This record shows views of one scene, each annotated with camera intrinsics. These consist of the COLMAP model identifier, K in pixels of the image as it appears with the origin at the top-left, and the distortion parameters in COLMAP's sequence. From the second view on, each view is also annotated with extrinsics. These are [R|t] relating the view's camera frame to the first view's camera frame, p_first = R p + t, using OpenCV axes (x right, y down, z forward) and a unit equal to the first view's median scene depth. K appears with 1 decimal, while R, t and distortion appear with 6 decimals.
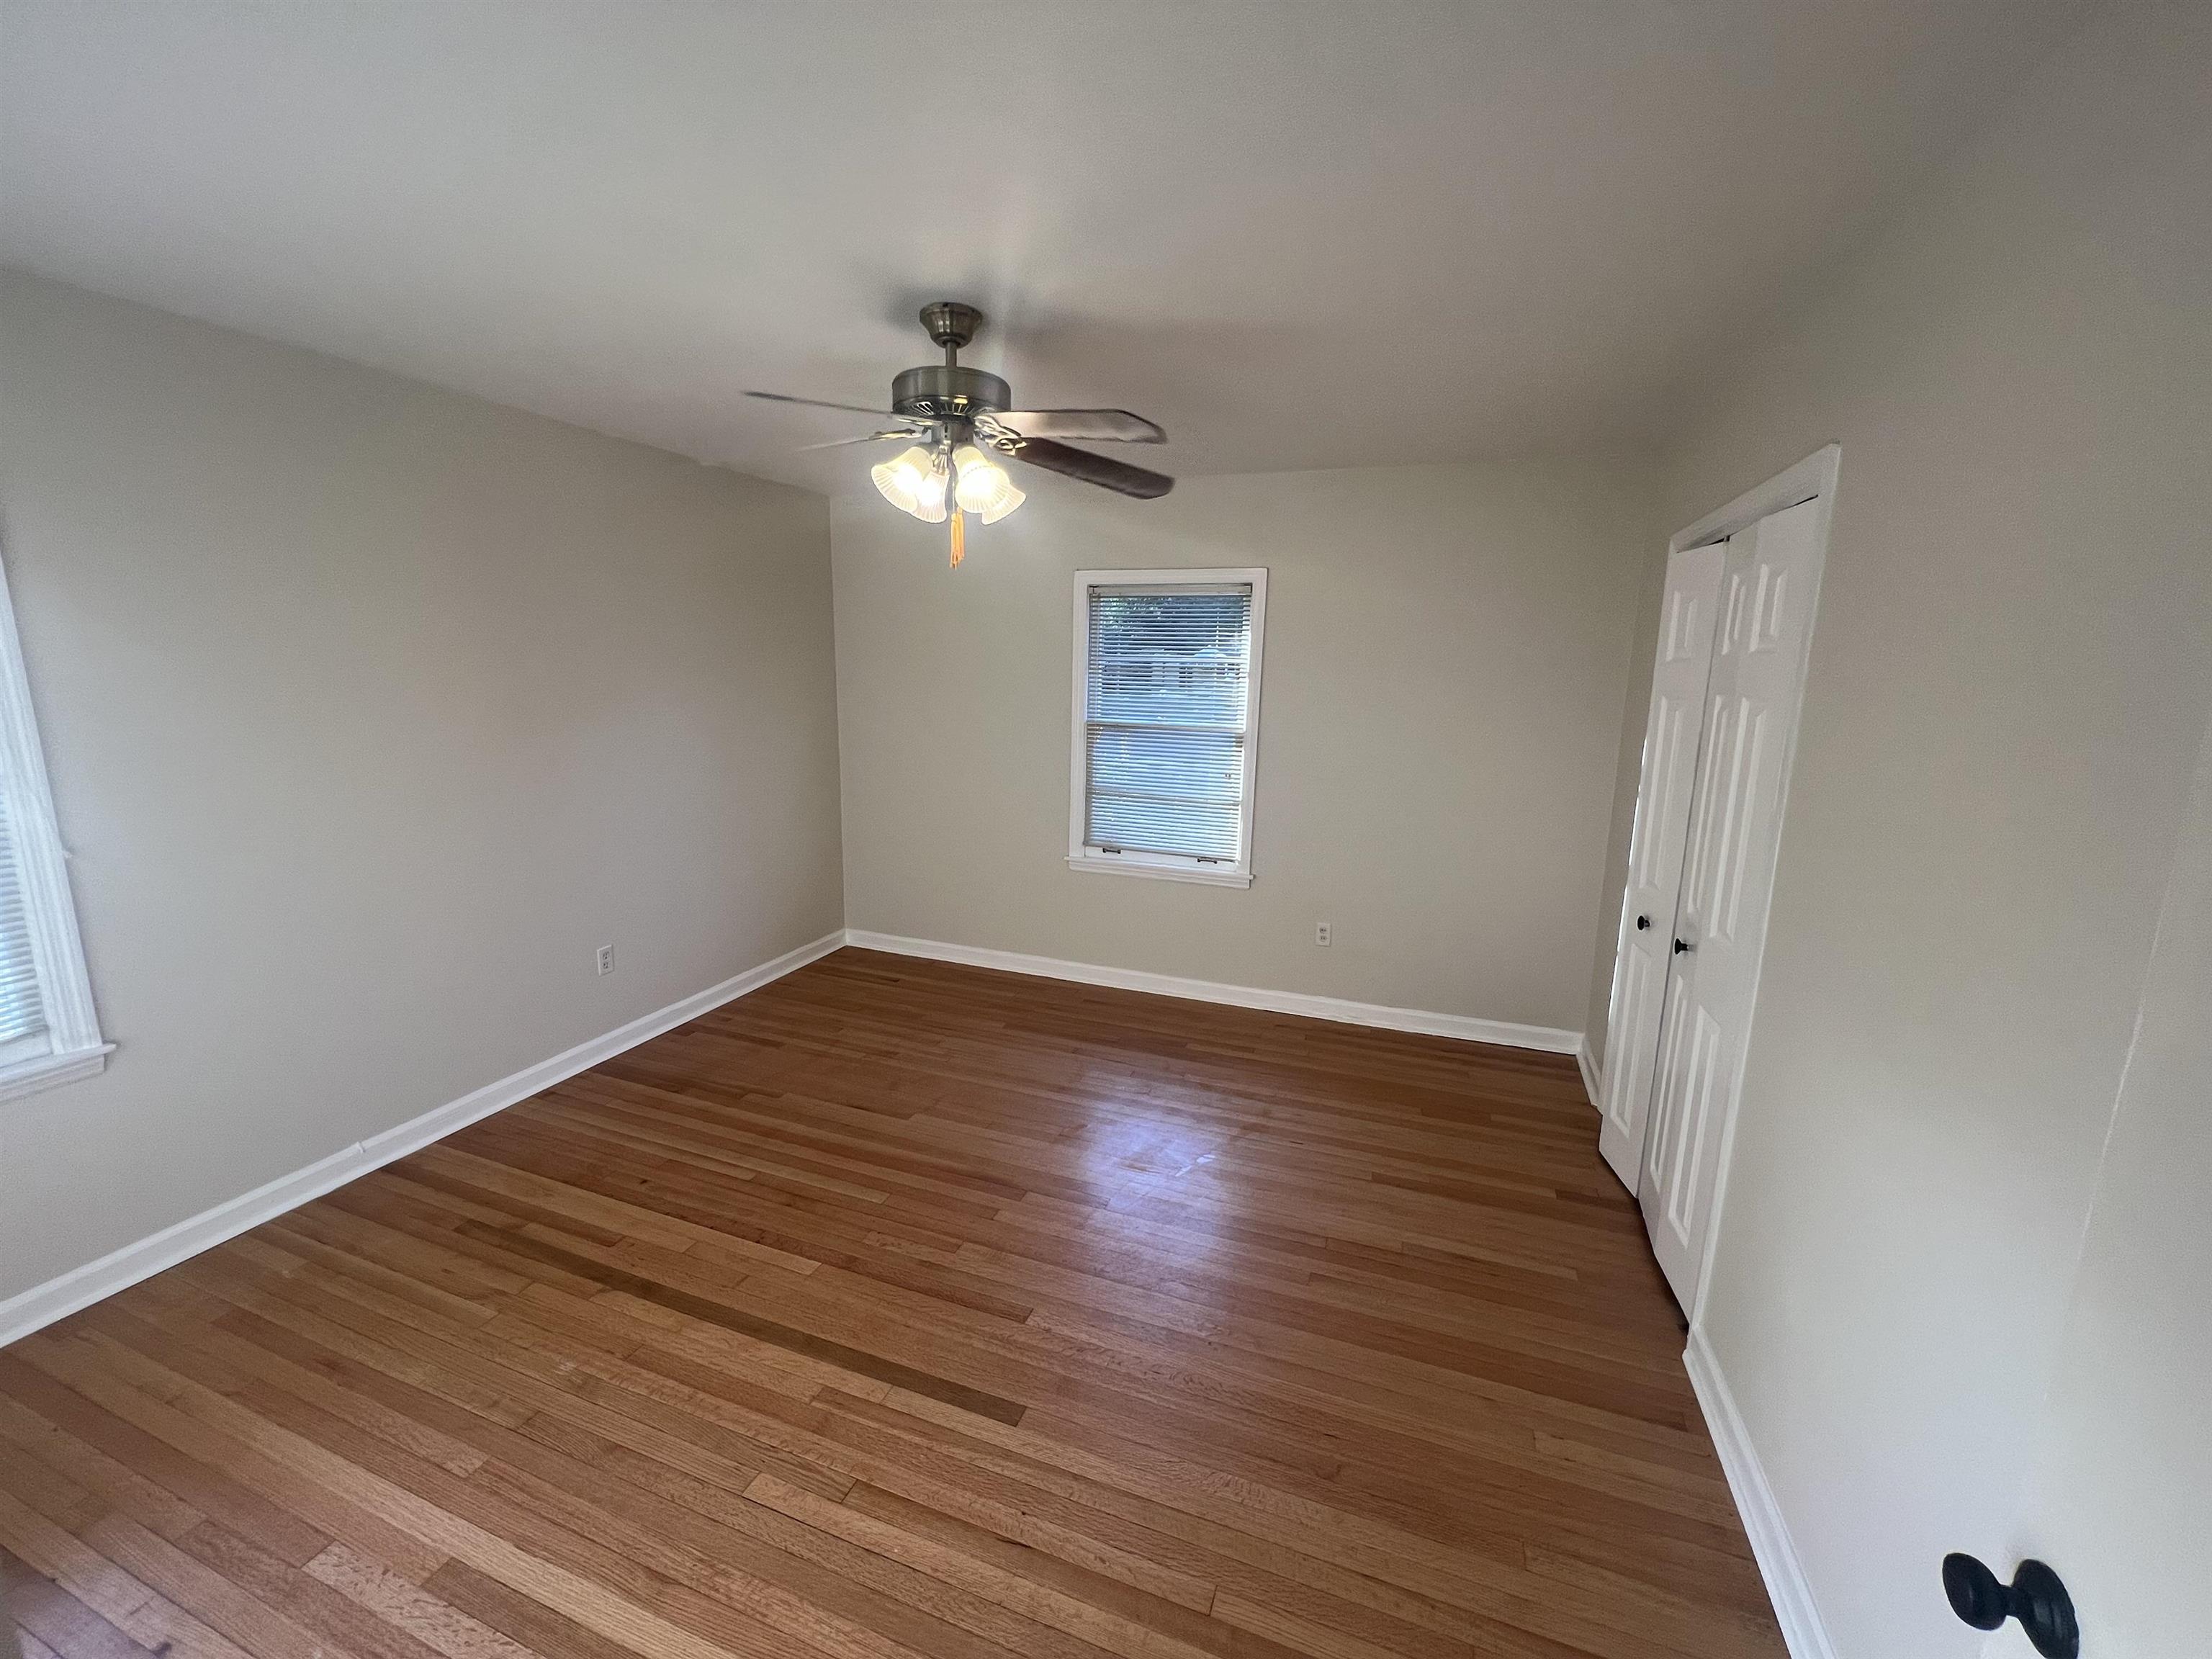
lens RADIAL K [[892.1, 0, 1099.7], [0, 892.1, 829.7], [0, 0, 1]] dist [-0.003854, 0.001405]
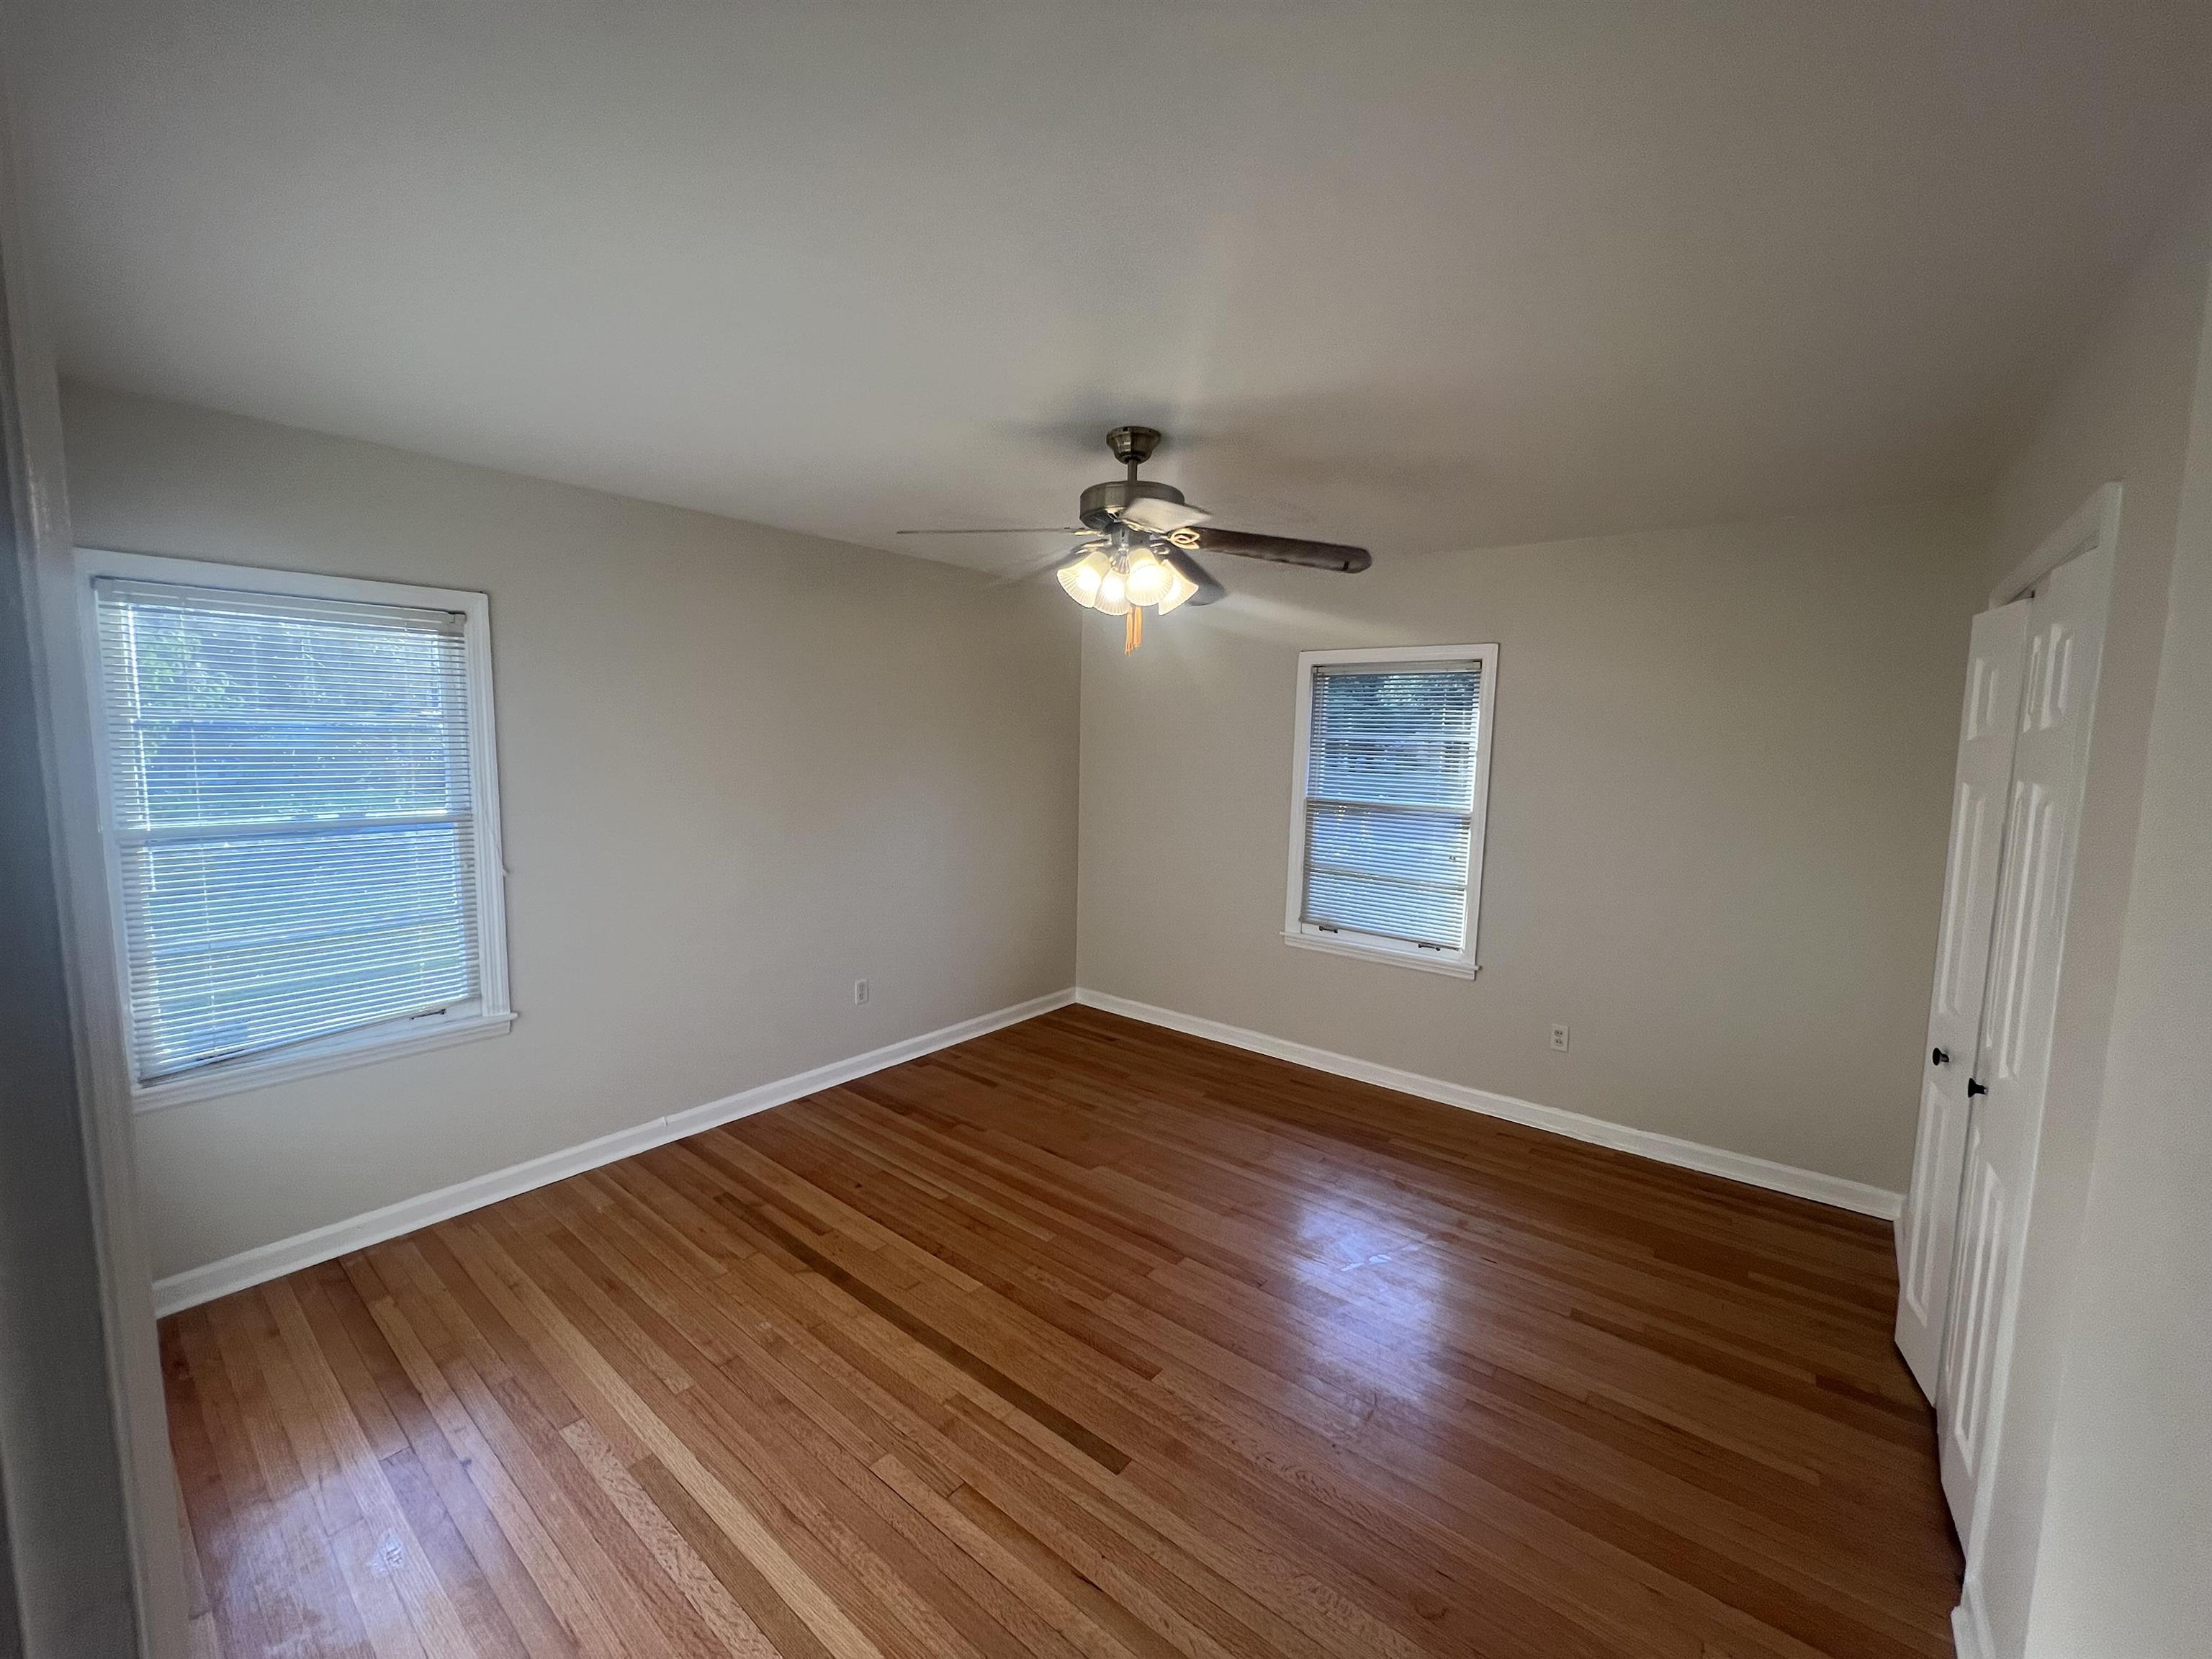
lens RADIAL K [[892.1, 0, 1094.3], [0, 892.1, 829.0], [0, 0, 1]] dist [-0.003854, 0.001405]
pose [[0.947507, 0.034299, -0.317890, 0.131759], [-0.061725, 0.995149, -0.076605, 0.007615], [0.313721, 0.092206, 0.945028, -0.033555]]
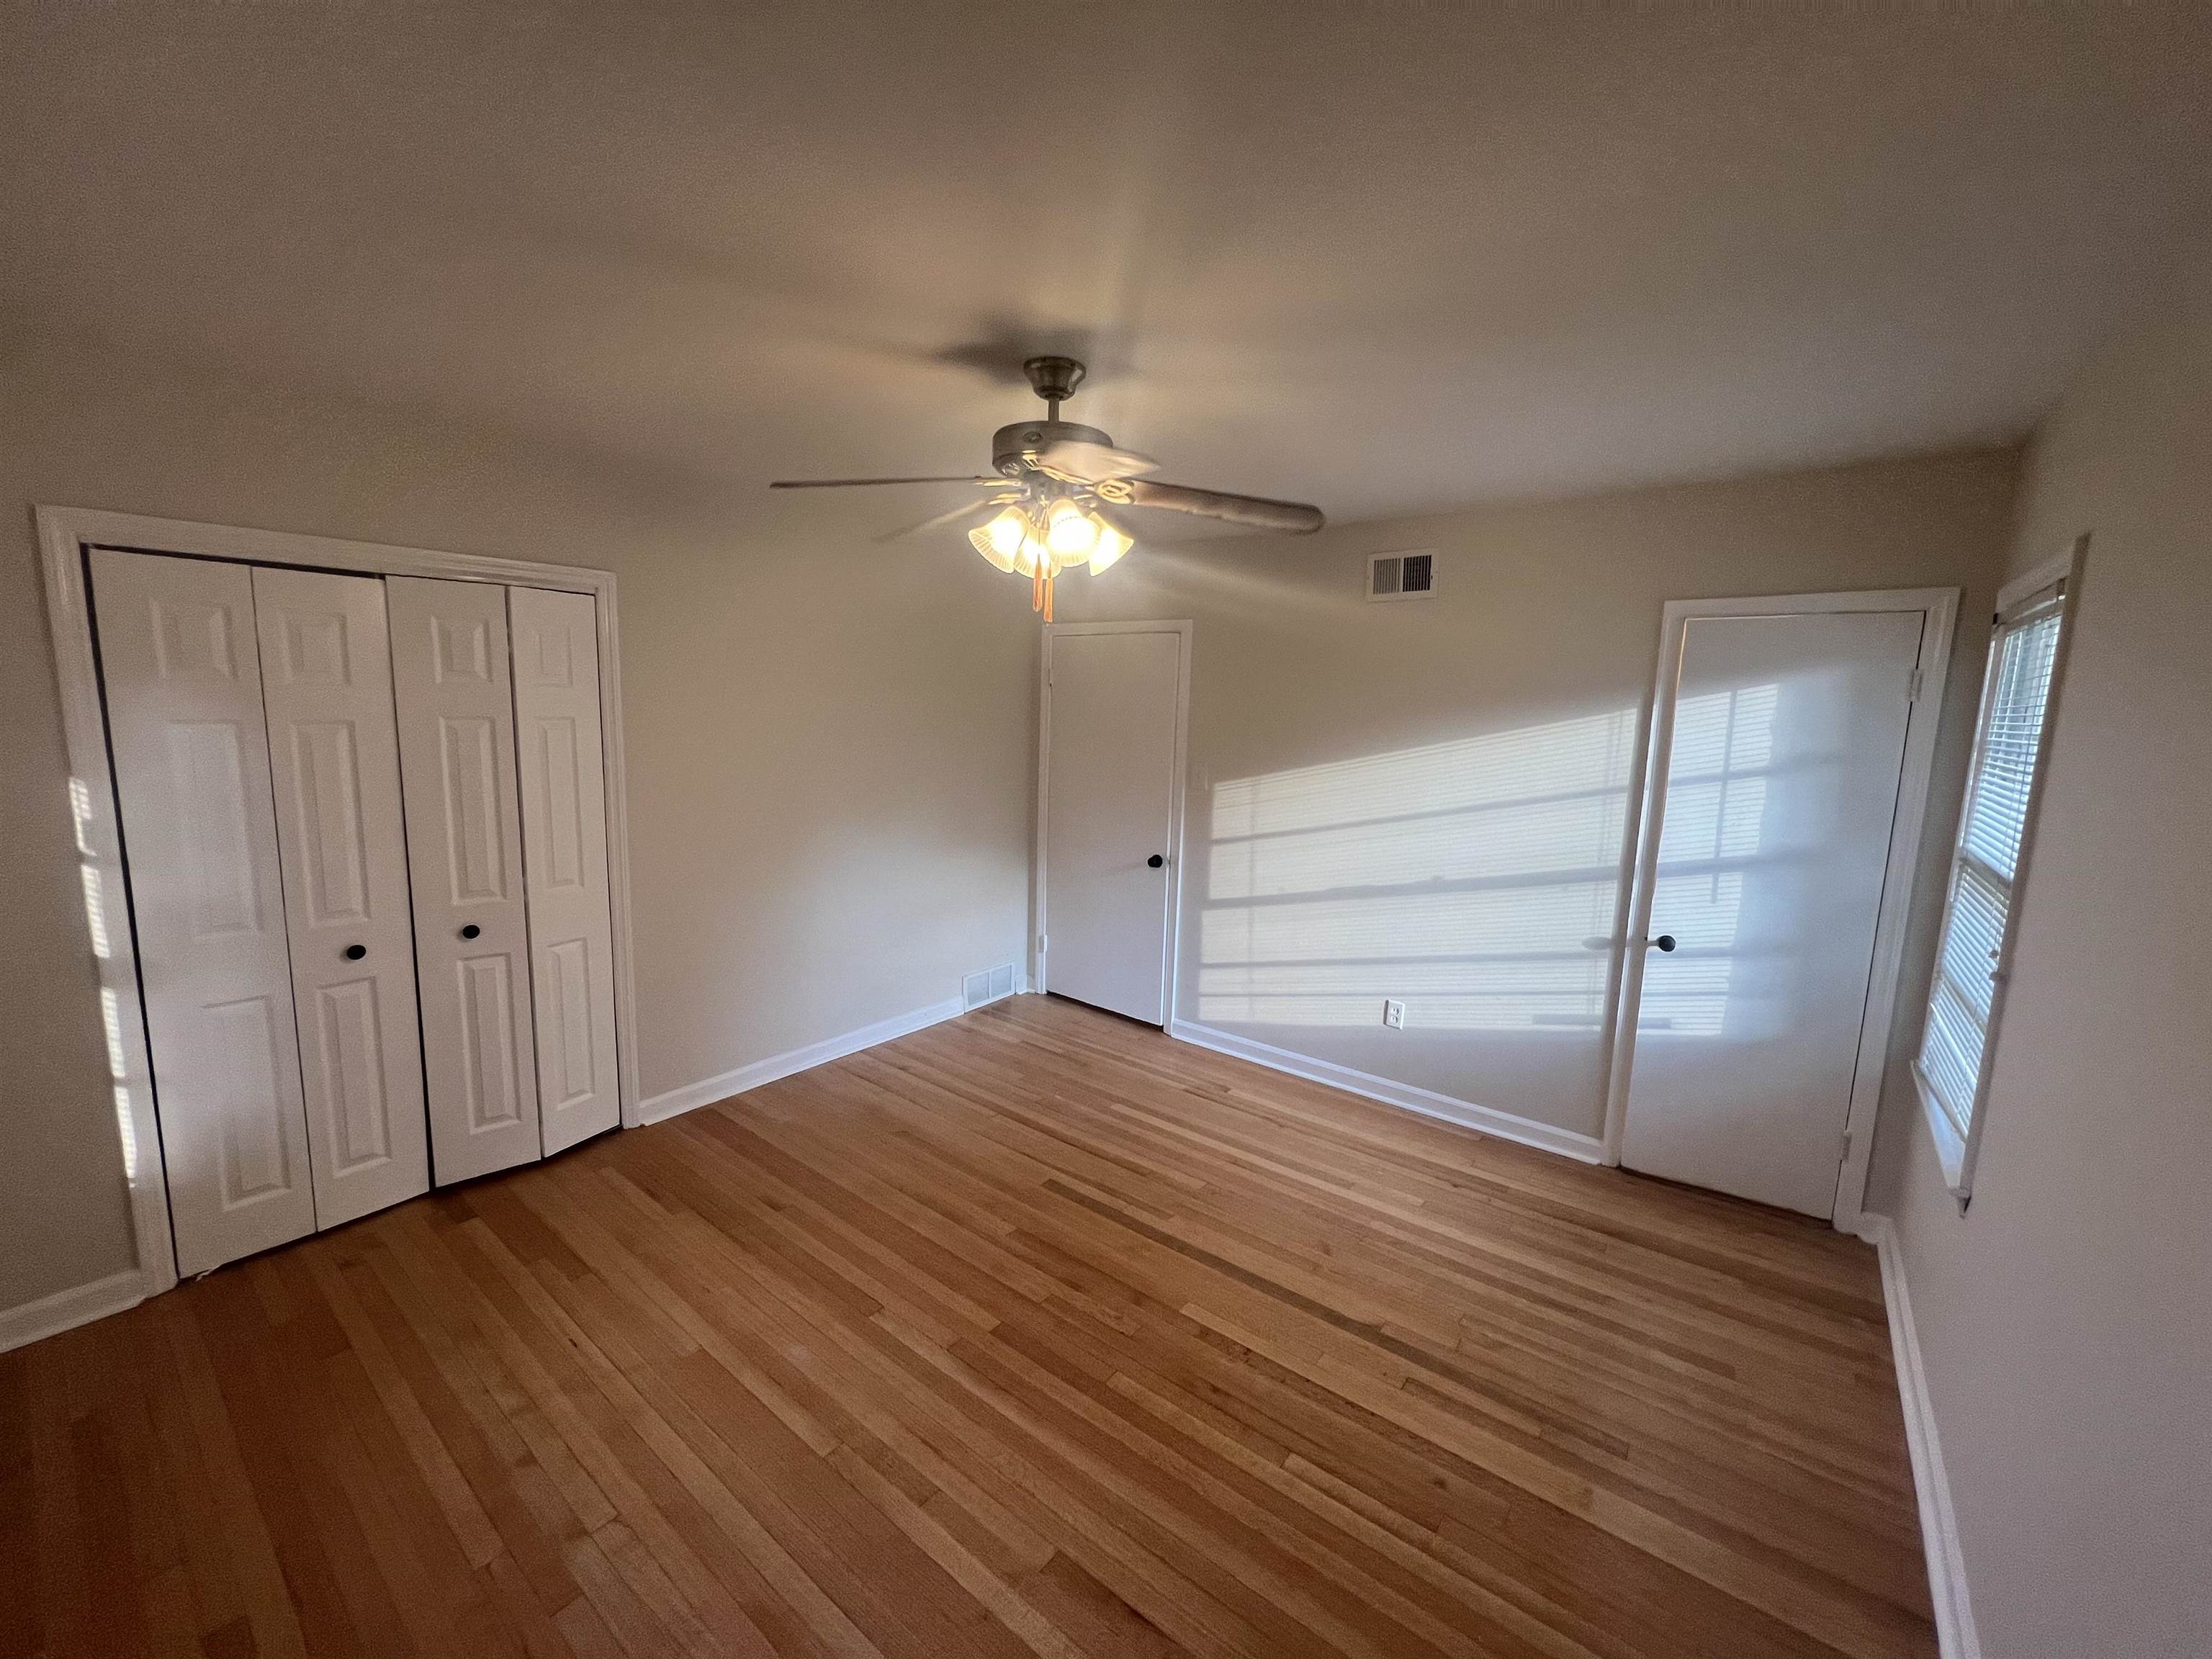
lens RADIAL K [[883.5, 0, 1097.7], [0, 883.5, 829.7], [0, 0, 1]] dist [-0.000065, -0.000105]
pose [[-0.951718, -0.082796, 0.295598, -0.441130], [0.016025, 0.948227, 0.317188, -0.331643], [-0.306556, 0.306611, -0.901118, 1.634661]]
